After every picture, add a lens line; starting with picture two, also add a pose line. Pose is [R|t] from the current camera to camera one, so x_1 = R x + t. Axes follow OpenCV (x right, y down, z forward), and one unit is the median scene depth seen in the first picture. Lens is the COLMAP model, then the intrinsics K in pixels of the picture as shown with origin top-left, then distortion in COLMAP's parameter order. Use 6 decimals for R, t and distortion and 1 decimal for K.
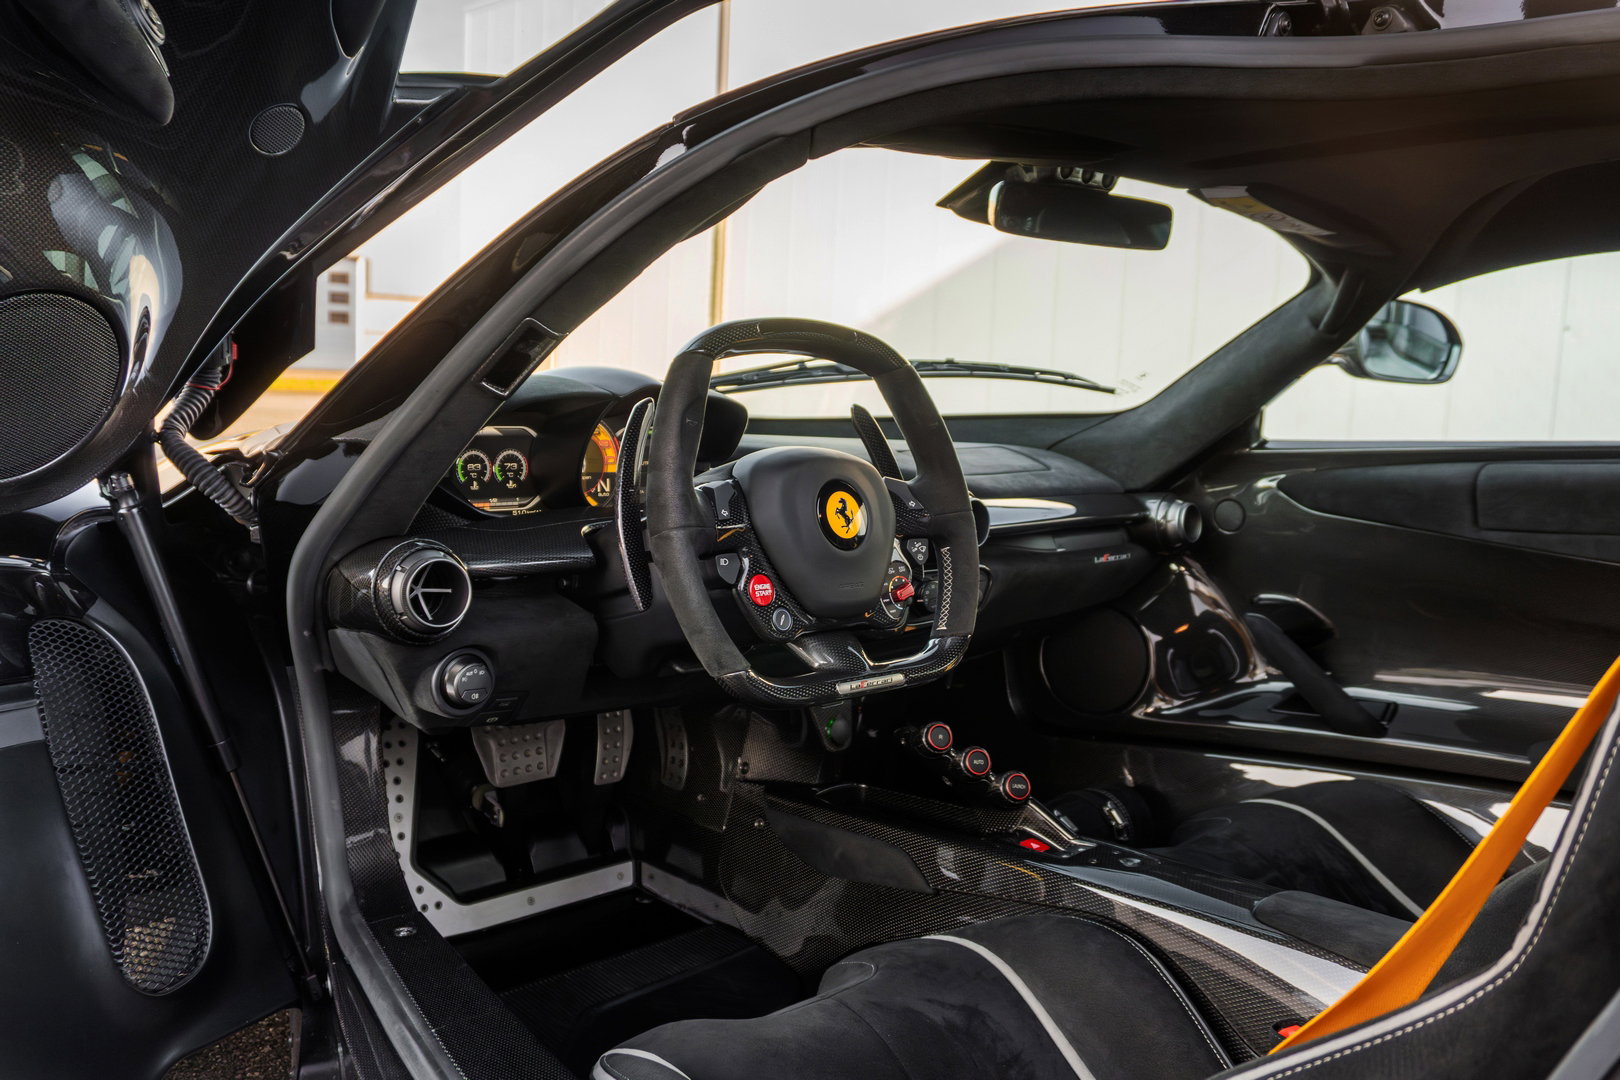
lens RADIAL K [[1351.0, 0, 810.0], [0, 1351.0, 540.0], [0, 0, 1]] dist [0.001097, 0.001147]
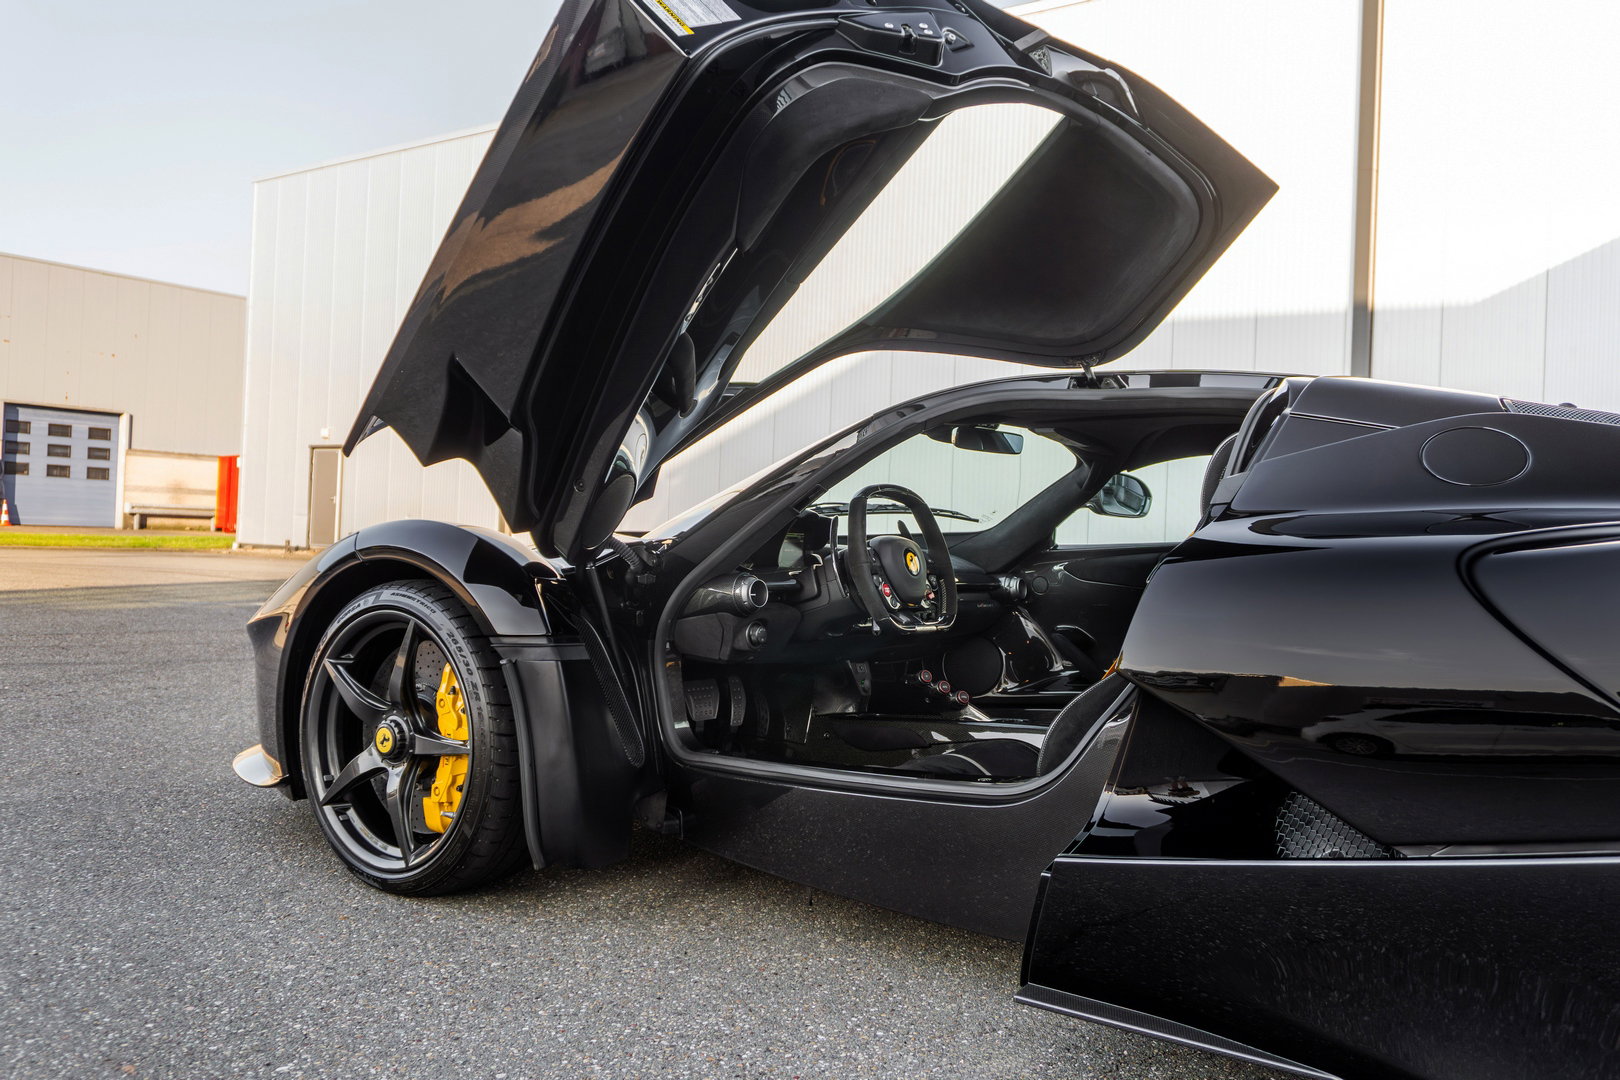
lens RADIAL K [[1351.0, 0, 810.0], [0, 1351.0, 540.0], [0, 0, 1]] dist [0.001097, 0.001147]
pose [[0.983815, -0.003684, 0.179148, -0.362001], [0.024311, 0.993288, -0.113085, 0.130416], [-0.177529, 0.115610, 0.977301, -0.840103]]
